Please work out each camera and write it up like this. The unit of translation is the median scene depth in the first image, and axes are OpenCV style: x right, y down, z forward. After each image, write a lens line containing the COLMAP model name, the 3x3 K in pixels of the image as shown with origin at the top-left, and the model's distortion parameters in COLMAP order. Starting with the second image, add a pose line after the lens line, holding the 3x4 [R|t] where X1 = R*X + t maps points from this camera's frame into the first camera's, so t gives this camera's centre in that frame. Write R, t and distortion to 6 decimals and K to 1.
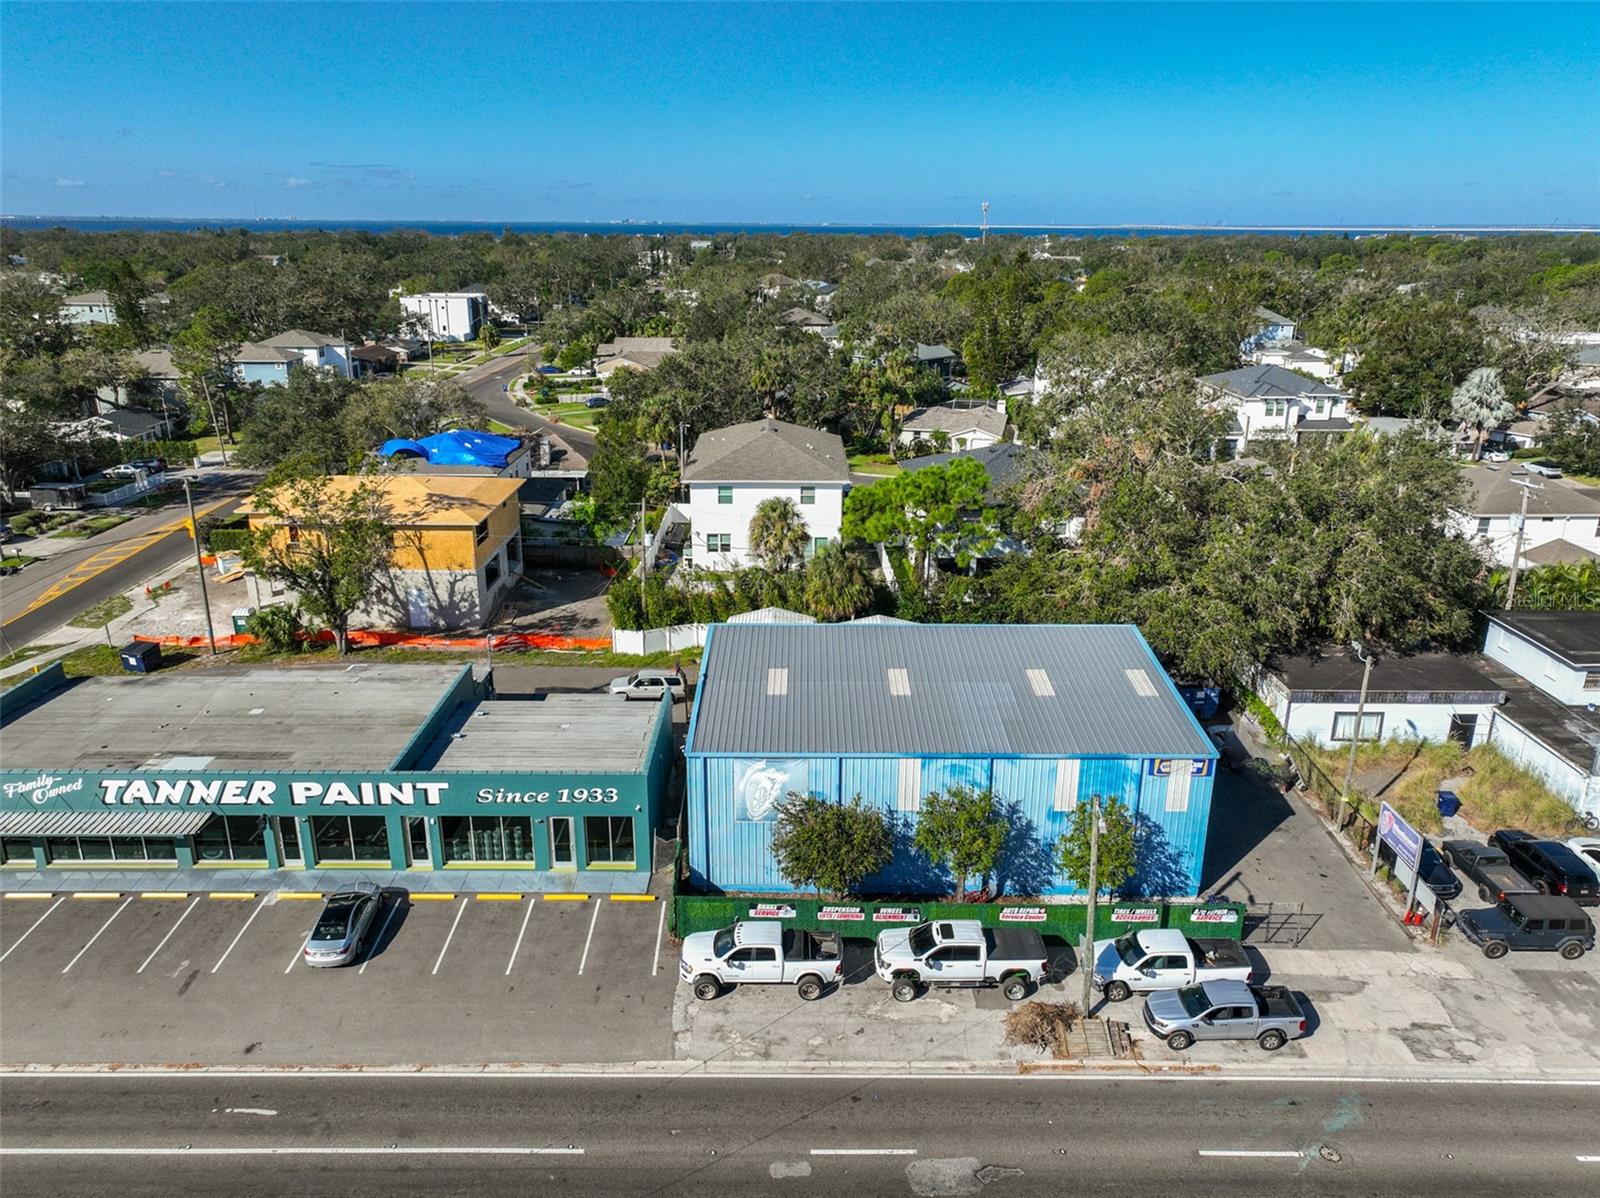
lens RADIAL K [[1121.6, 0, 806.4], [0, 1121.6, 588.9], [0, 0, 1]] dist [0.000359, 0.016748]
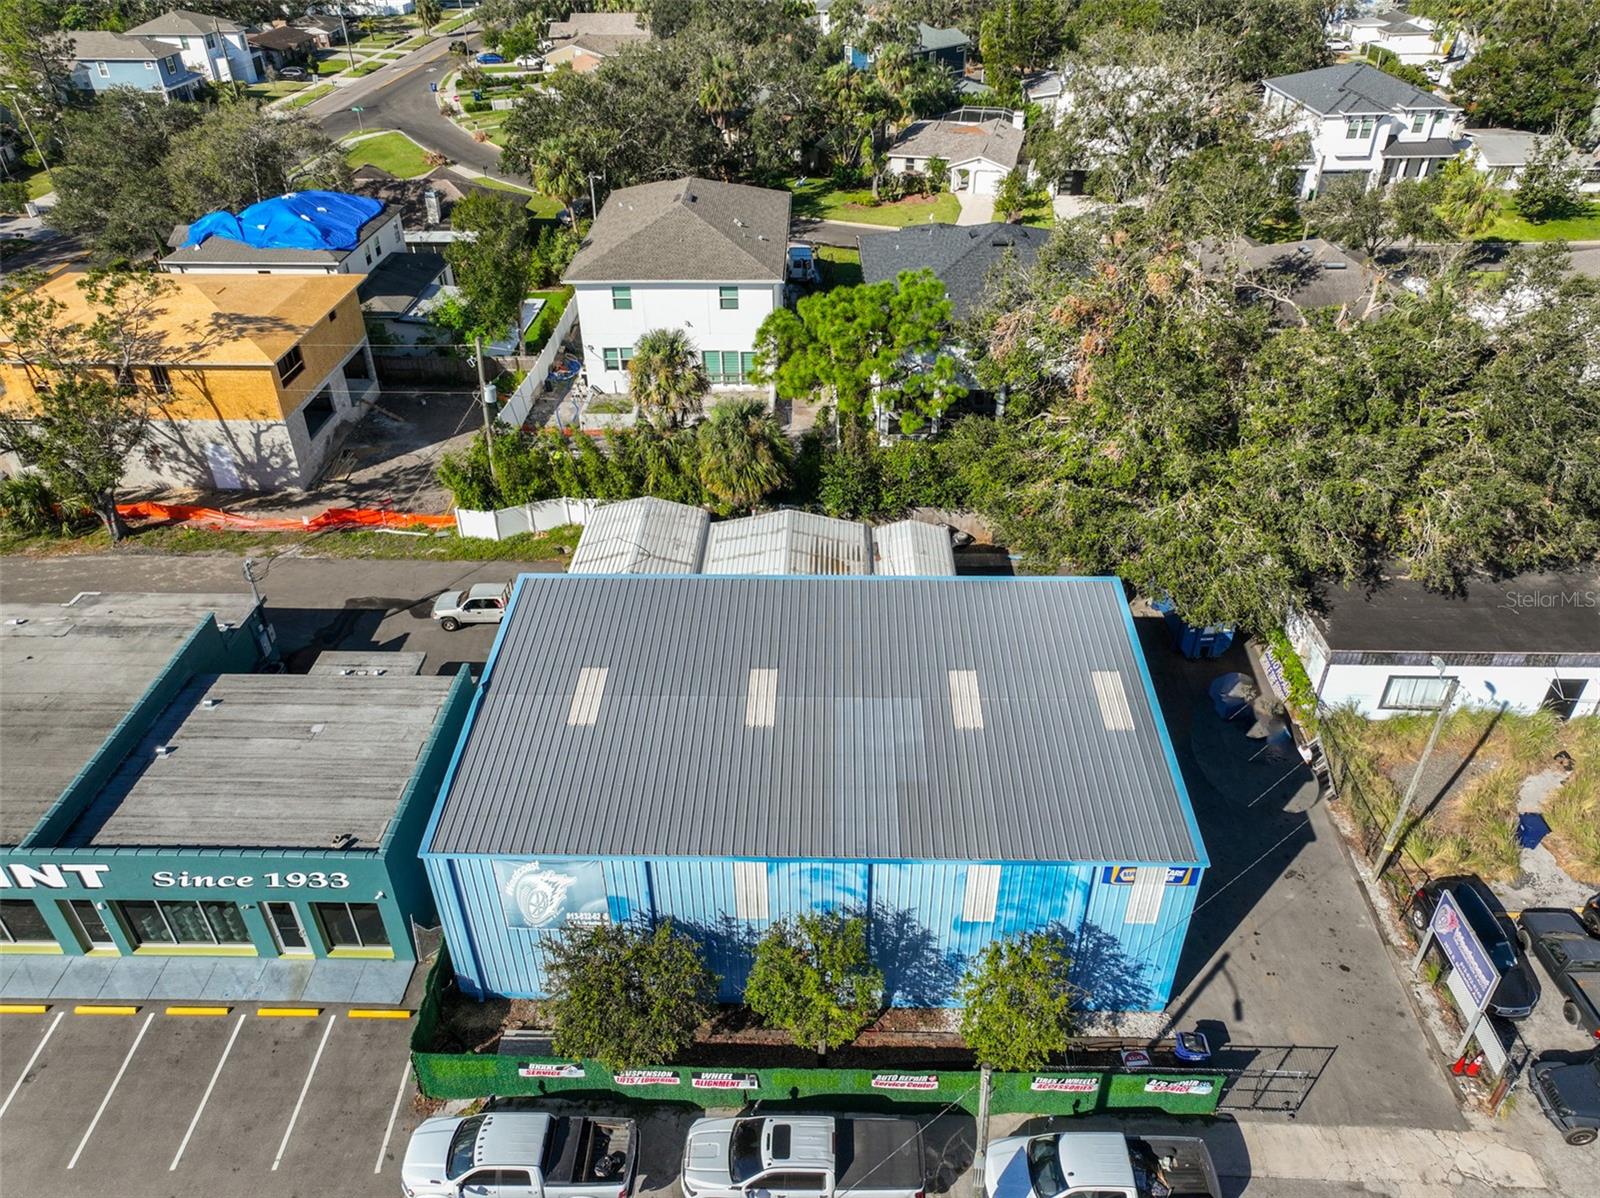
lens RADIAL K [[1121.6, 0, 806.4], [0, 1121.6, 588.9], [0, 0, 1]] dist [0.000359, 0.016748]
pose [[0.999593, 0.003825, -0.028257, 0.135596], [0.004071, 0.961665, 0.274197, -0.180300], [0.028222, -0.274201, 0.961258, 0.367191]]
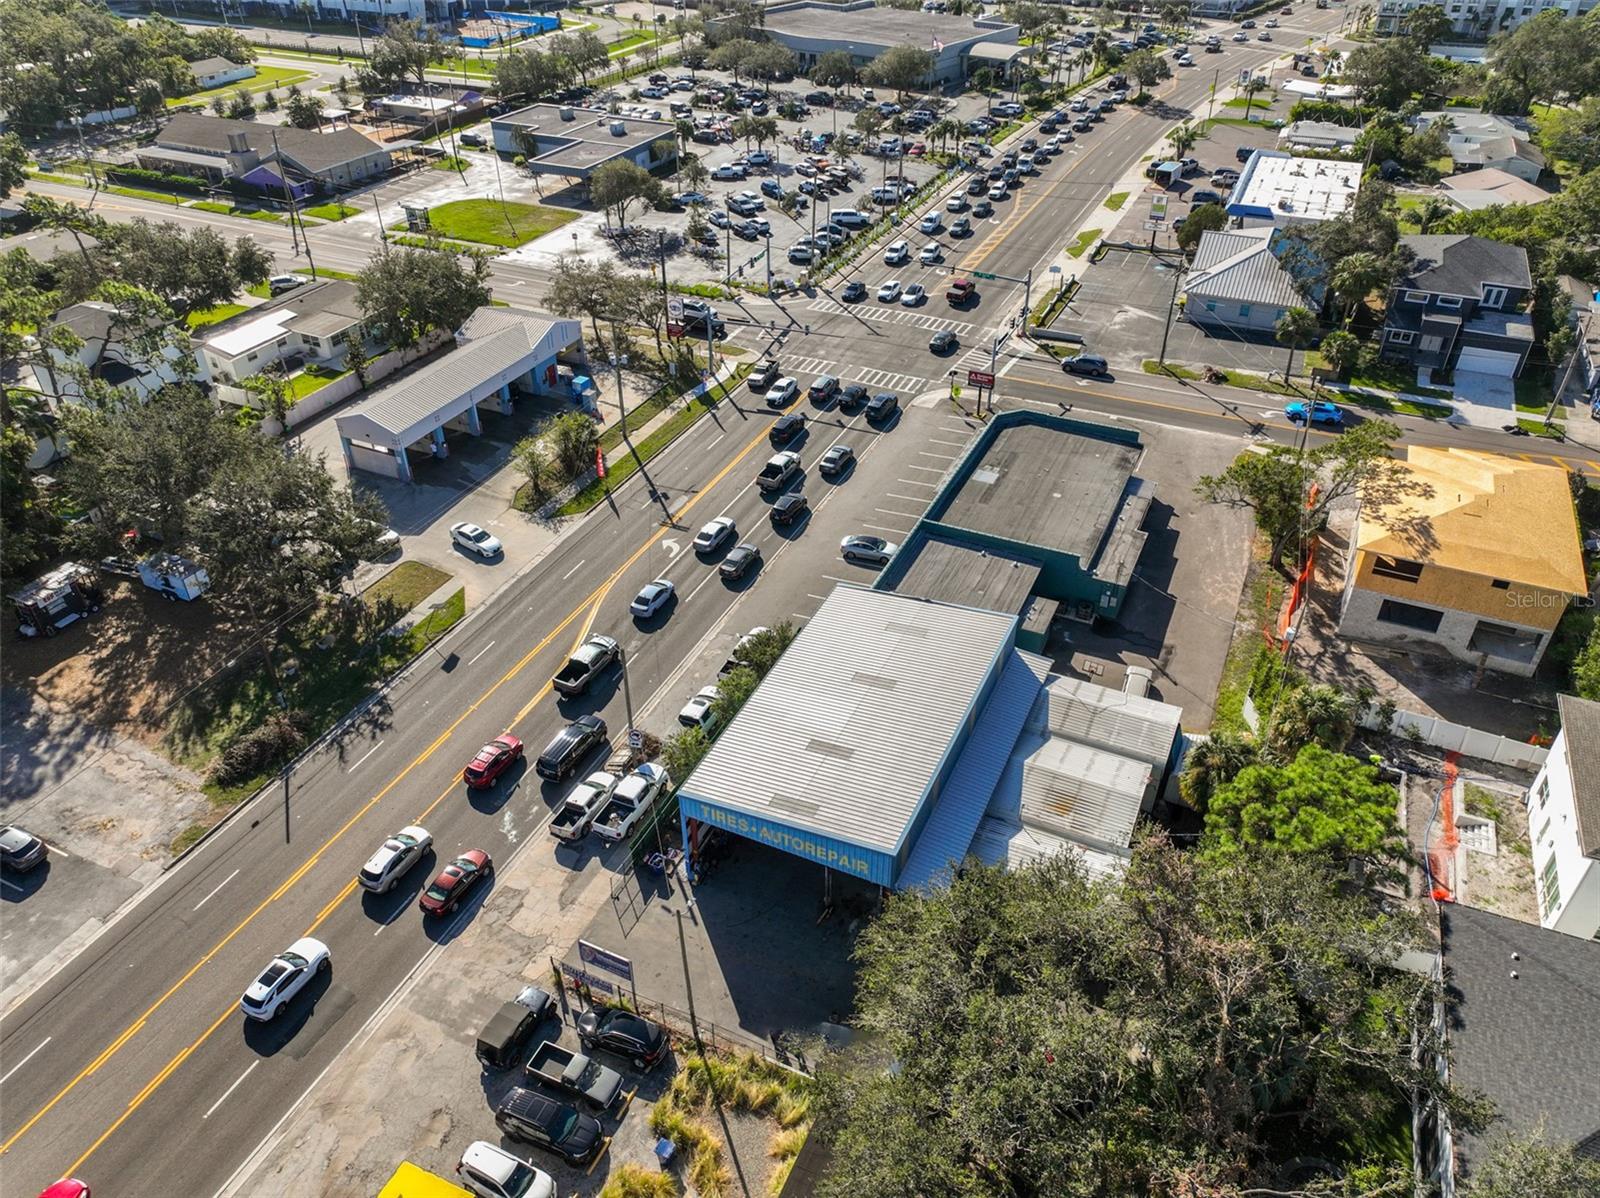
lens RADIAL K [[1121.6, 0, 806.4], [0, 1121.6, 588.9], [0, 0, 1]] dist [0.000359, 0.016748]
pose [[-0.420103, 0.520076, -0.743663, 1.079518], [-0.277836, 0.706420, 0.650983, -0.859849], [0.863898, 0.480096, -0.152274, 1.132495]]
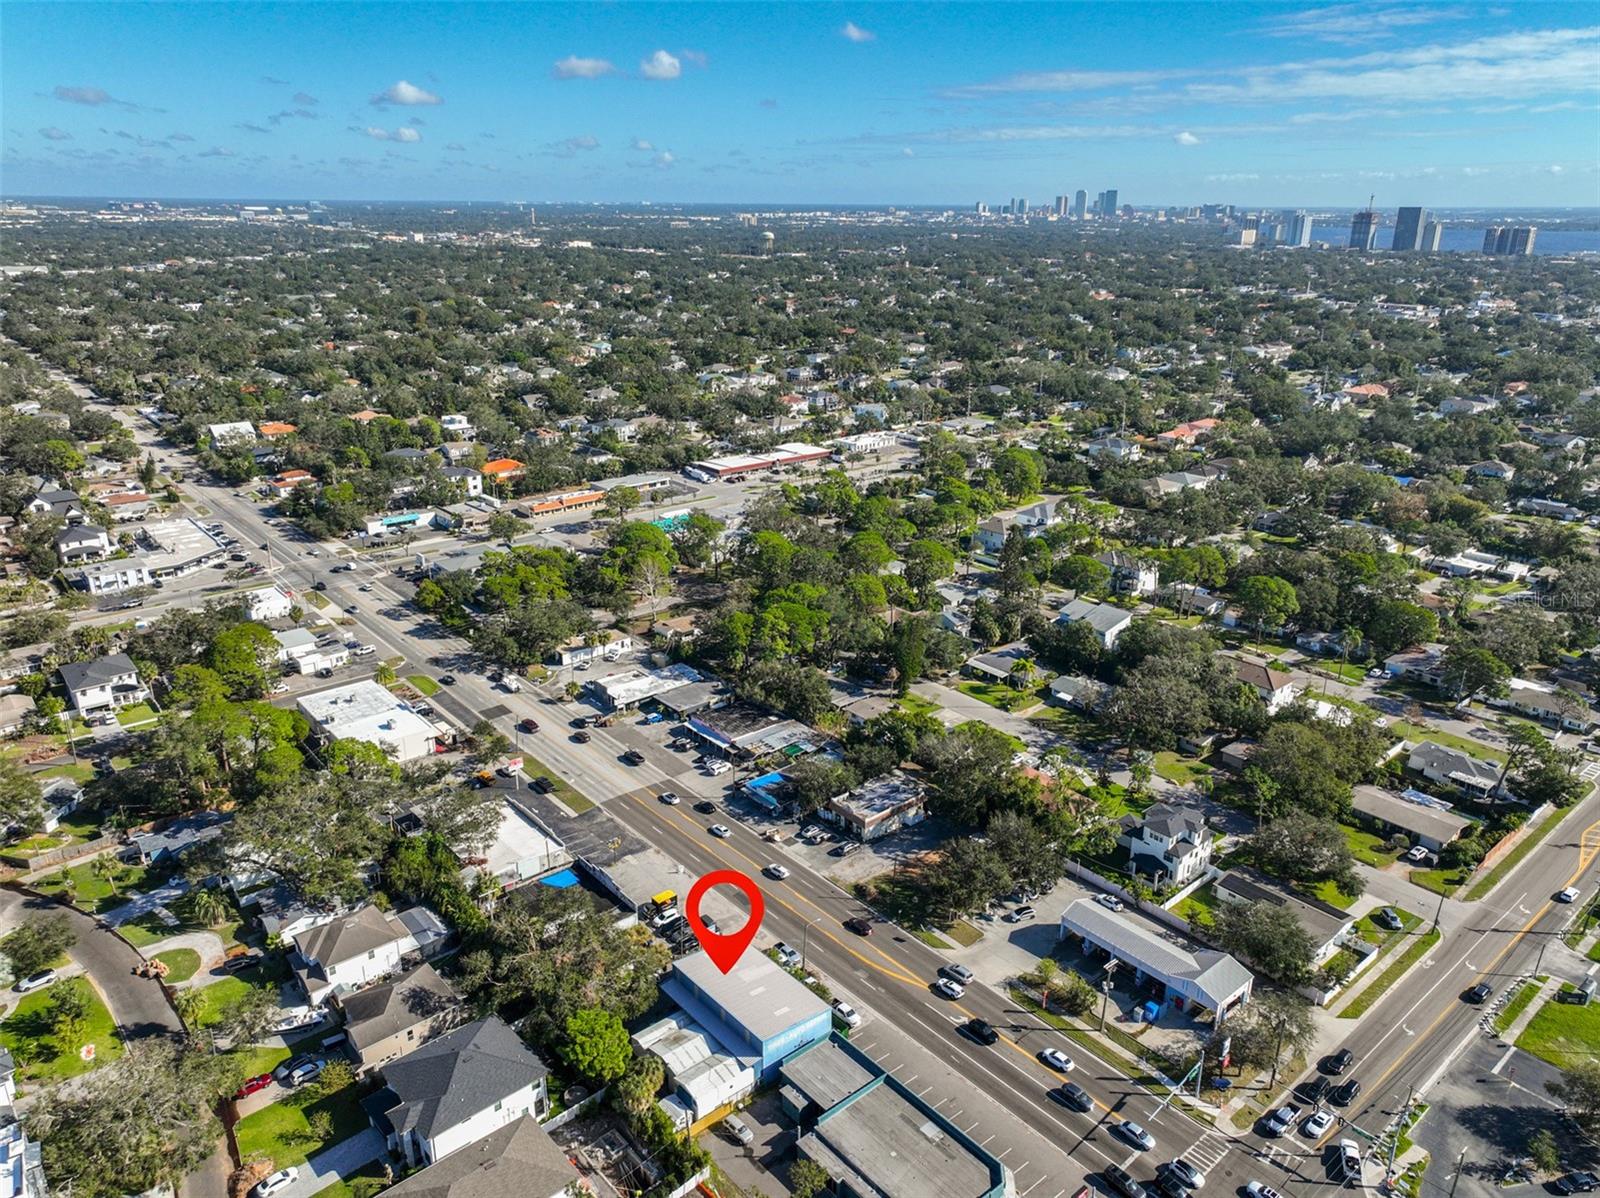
lens RADIAL K [[1121.6, 0, 806.4], [0, 1121.6, 588.9], [0, 0, 1]] dist [0.000359, 0.016748]
pose [[-0.648482, -0.256799, 0.716607, -2.065637], [0.224935, 0.834702, 0.502670, -2.523085], [-0.727238, 0.487162, -0.483526, 1.962514]]
